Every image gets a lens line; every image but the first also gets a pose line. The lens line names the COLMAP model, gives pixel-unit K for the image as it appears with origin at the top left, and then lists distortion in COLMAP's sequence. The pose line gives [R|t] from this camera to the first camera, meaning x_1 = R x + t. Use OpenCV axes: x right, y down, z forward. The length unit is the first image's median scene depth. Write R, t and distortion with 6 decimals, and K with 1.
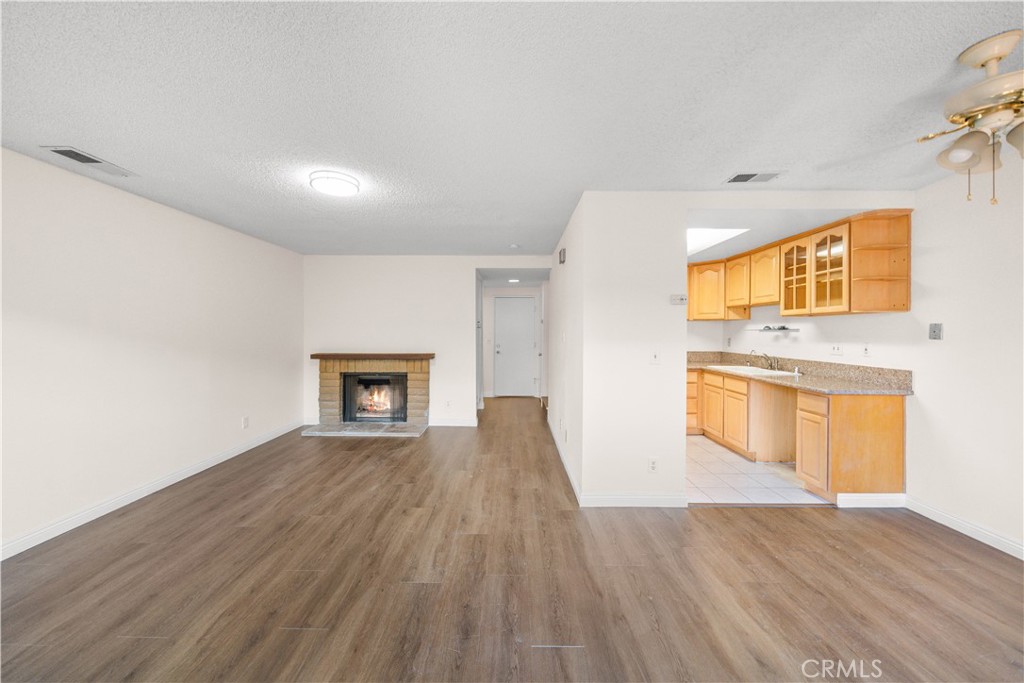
lens RADIAL K [[350.9, 0, 511.3], [0, 350.9, 330.1], [0, 0, 1]] dist [-0.004172, -0.000209]
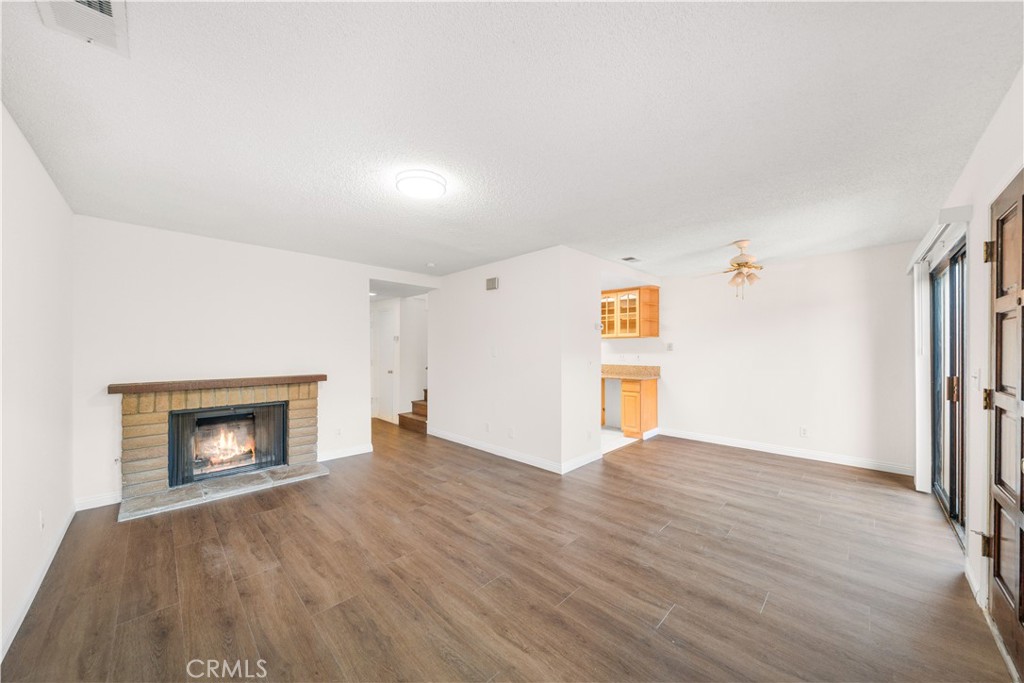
lens RADIAL K [[350.9, 0, 509.9], [0, 350.9, 347.5], [0, 0, 1]] dist [-0.004172, -0.000209]
pose [[0.704130, -0.001511, 0.710070, -0.642668], [0.001093, 0.999999, 0.001044, 0.002730], [-0.710070, 0.000041, 0.704131, 0.123324]]
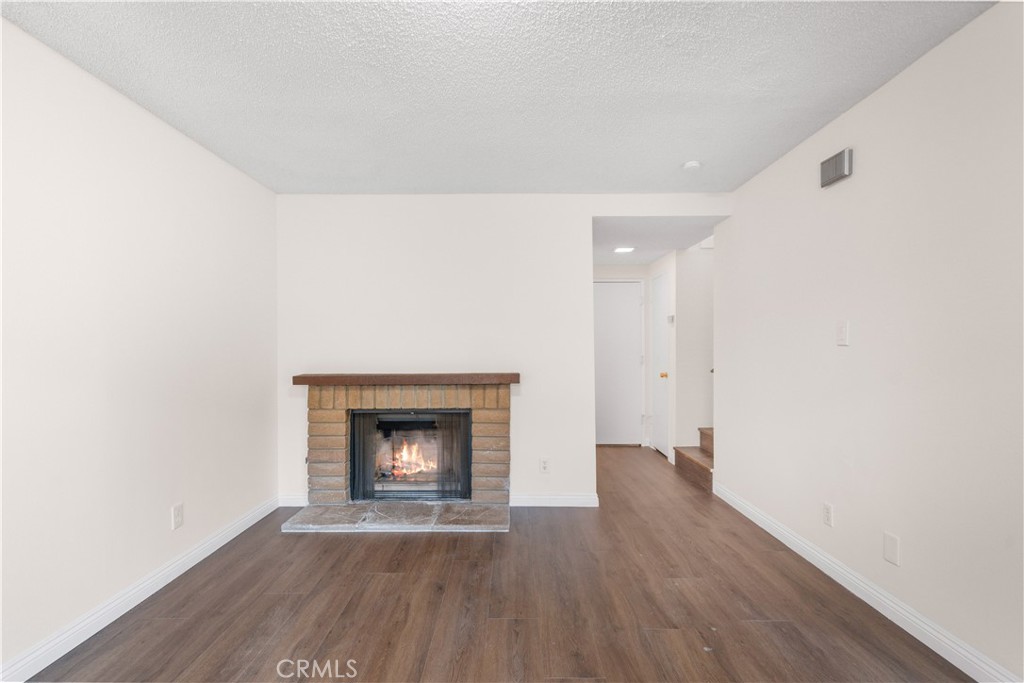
lens RADIAL K [[471.9, 0, 512.3], [0, 471.9, 343.6], [0, 0, 1]] dist [0.009763, -0.000494]
pose [[0.999957, -0.007726, 0.005035, -0.300731], [0.007751, 0.999958, -0.004789, 0.030866], [-0.004998, 0.004827, 0.999976, 0.342093]]
